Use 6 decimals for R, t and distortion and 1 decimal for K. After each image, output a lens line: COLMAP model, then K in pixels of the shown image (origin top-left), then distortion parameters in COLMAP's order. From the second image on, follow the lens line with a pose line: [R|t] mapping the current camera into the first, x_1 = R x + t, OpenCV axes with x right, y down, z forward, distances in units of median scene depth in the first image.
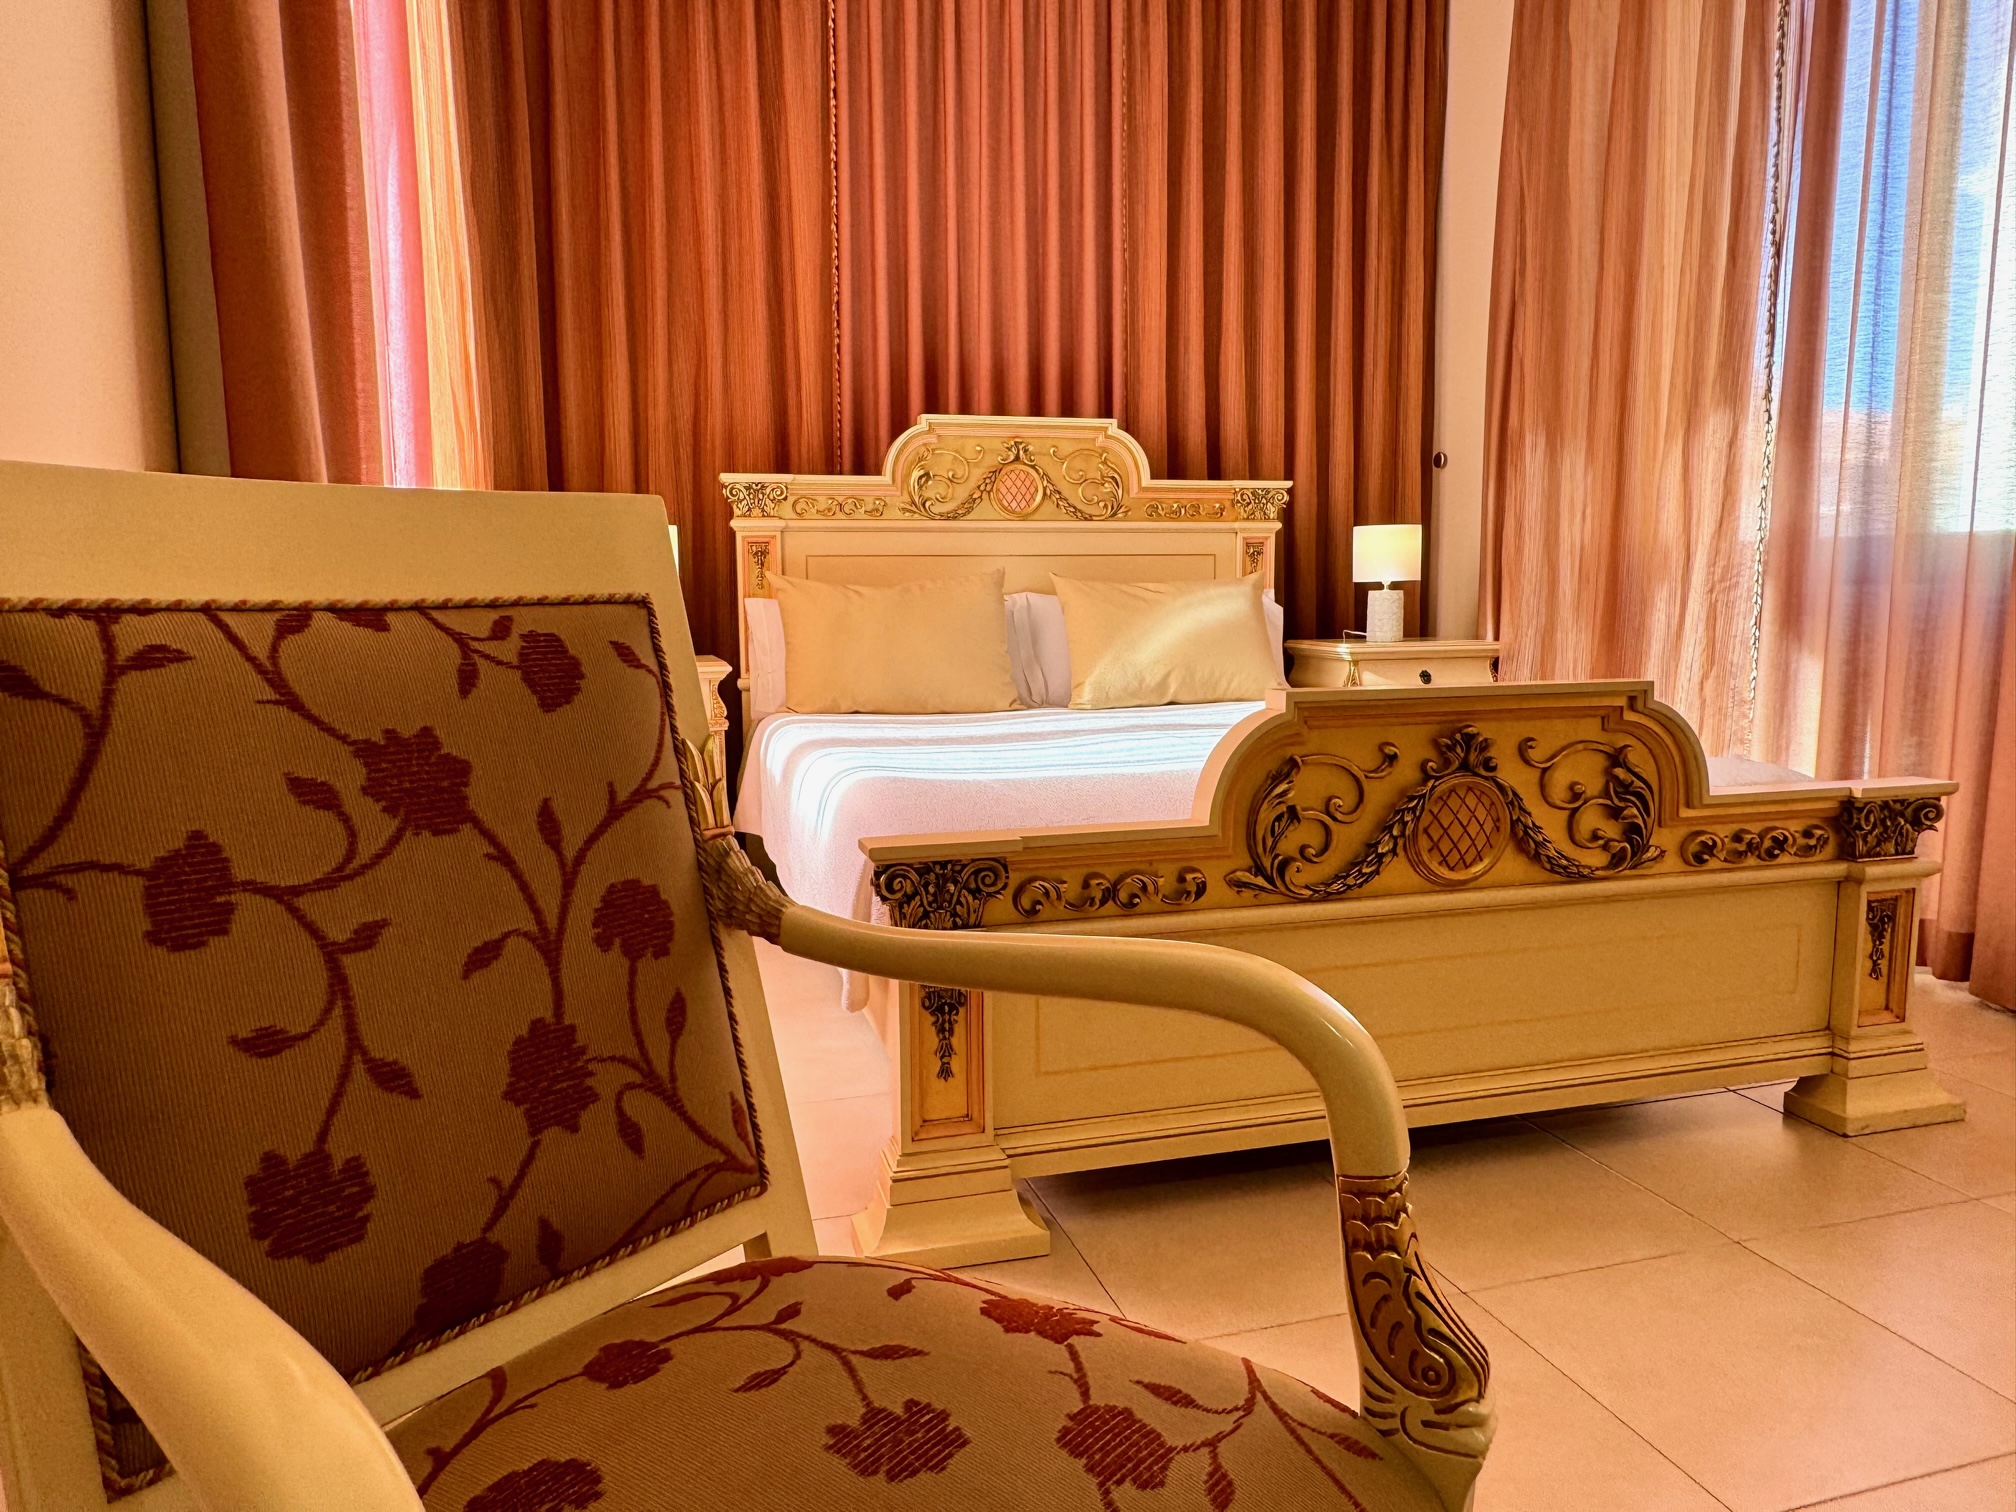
lens RADIAL K [[1301.2, 0, 1008.0], [0, 1301.2, 756.0], [0, 0, 1]] dist [-0.004485, -0.000603]
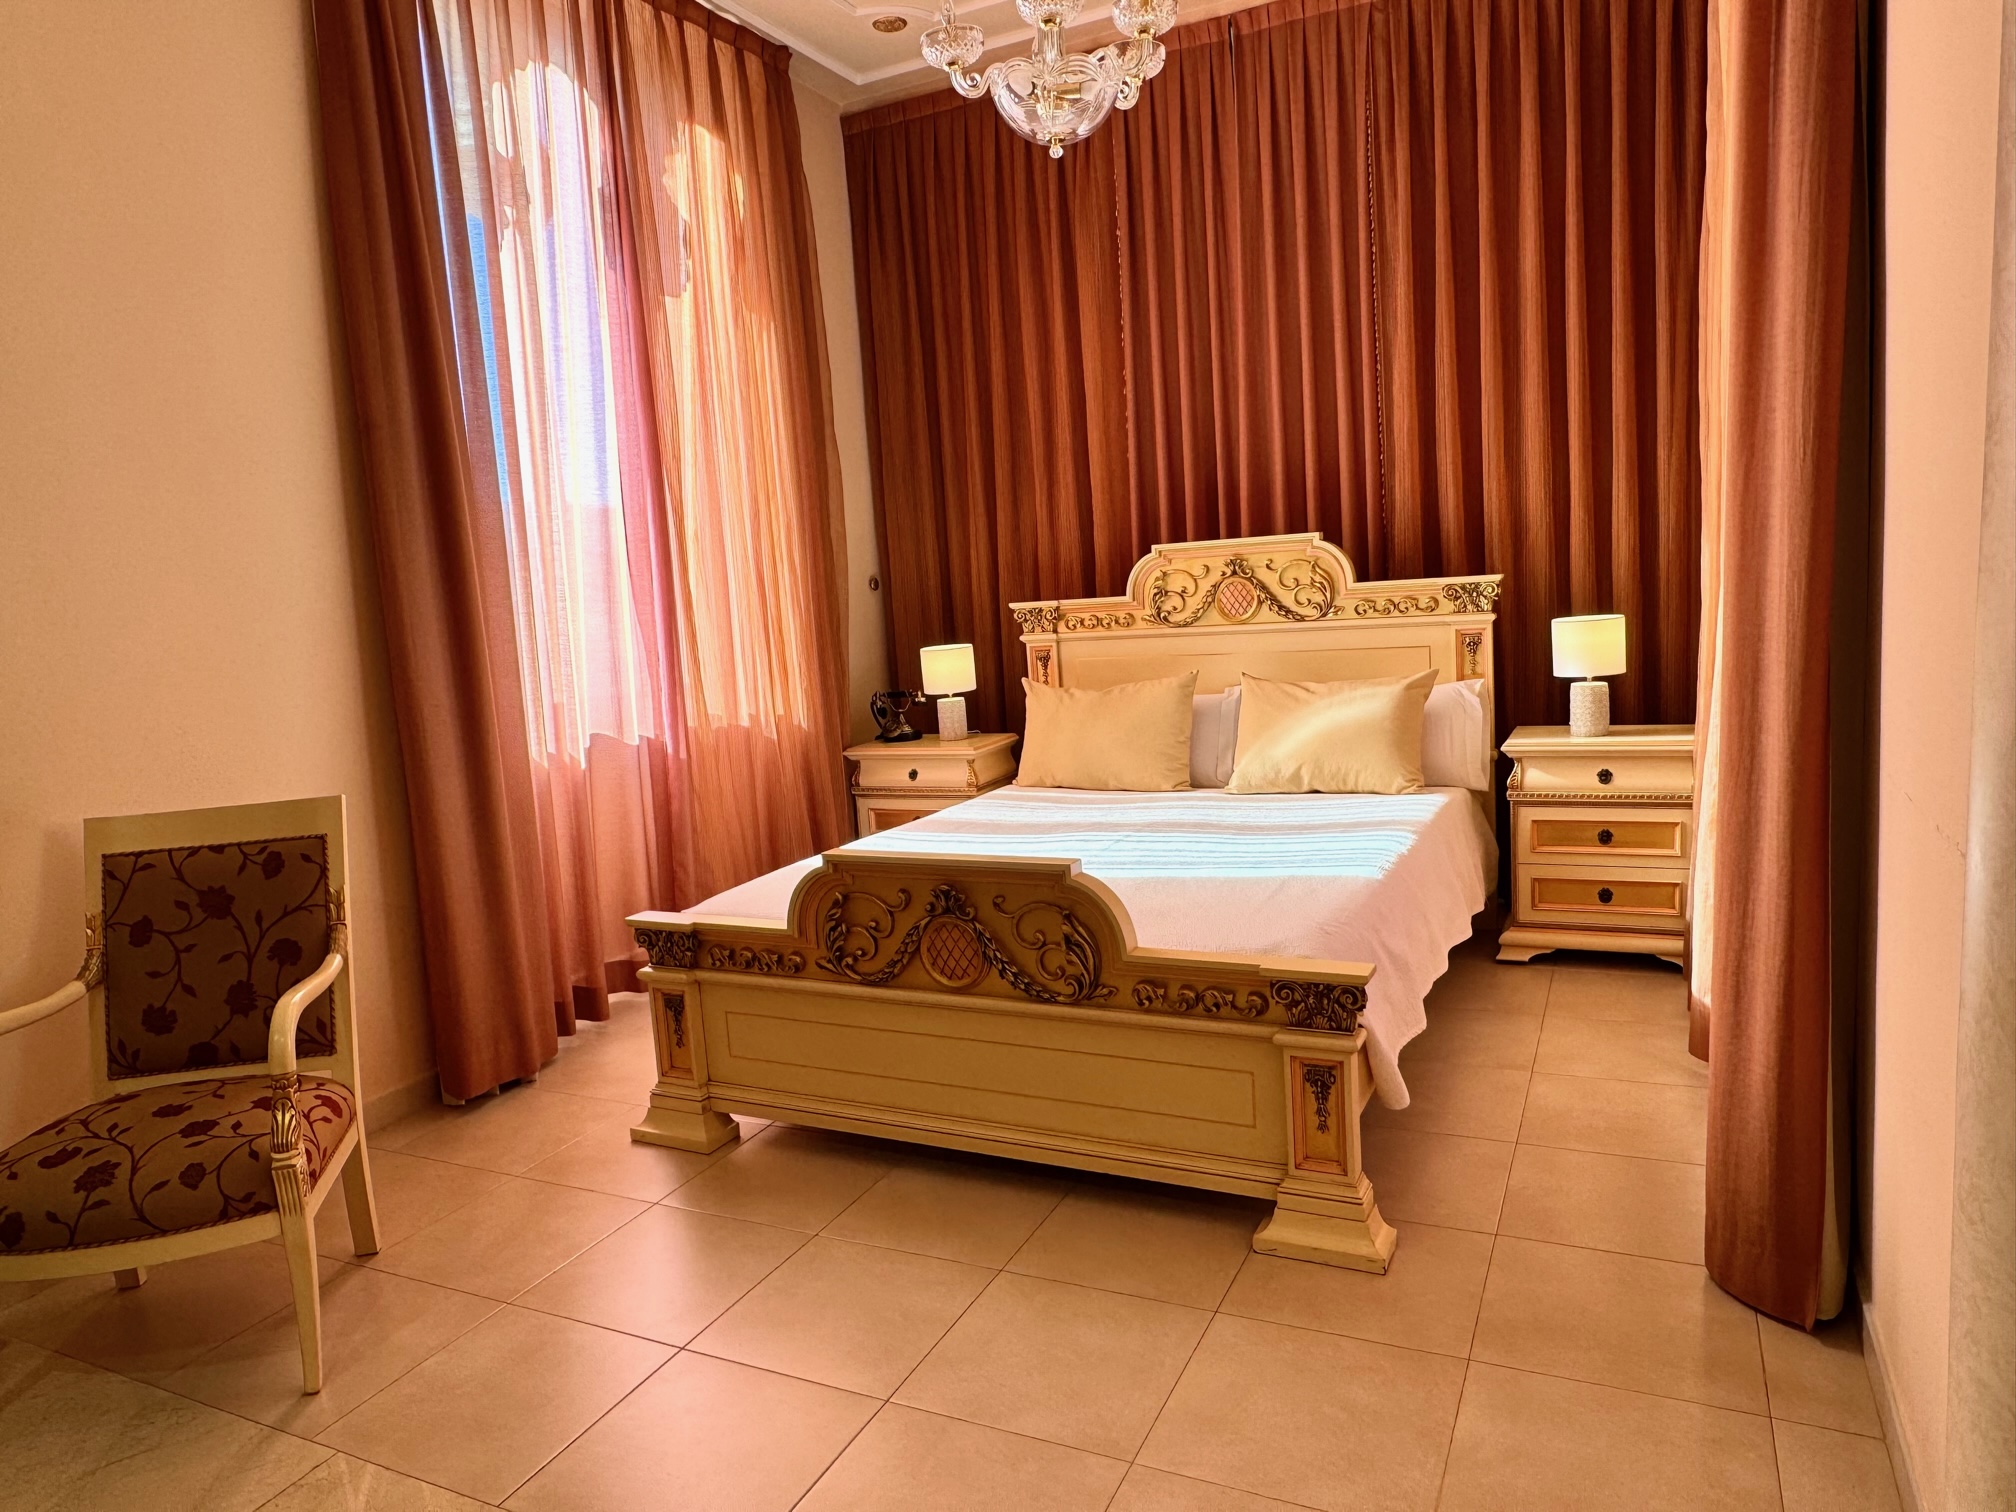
lens RADIAL K [[1301.2, 0, 1008.0], [0, 1301.2, 756.0], [0, 0, 1]] dist [-0.004485, -0.000603]
pose [[0.747013, 0.048972, -0.663003, 1.292731], [-0.025354, 0.998656, 0.045198, -0.221836], [0.664325, -0.016954, 0.747251, -0.047592]]
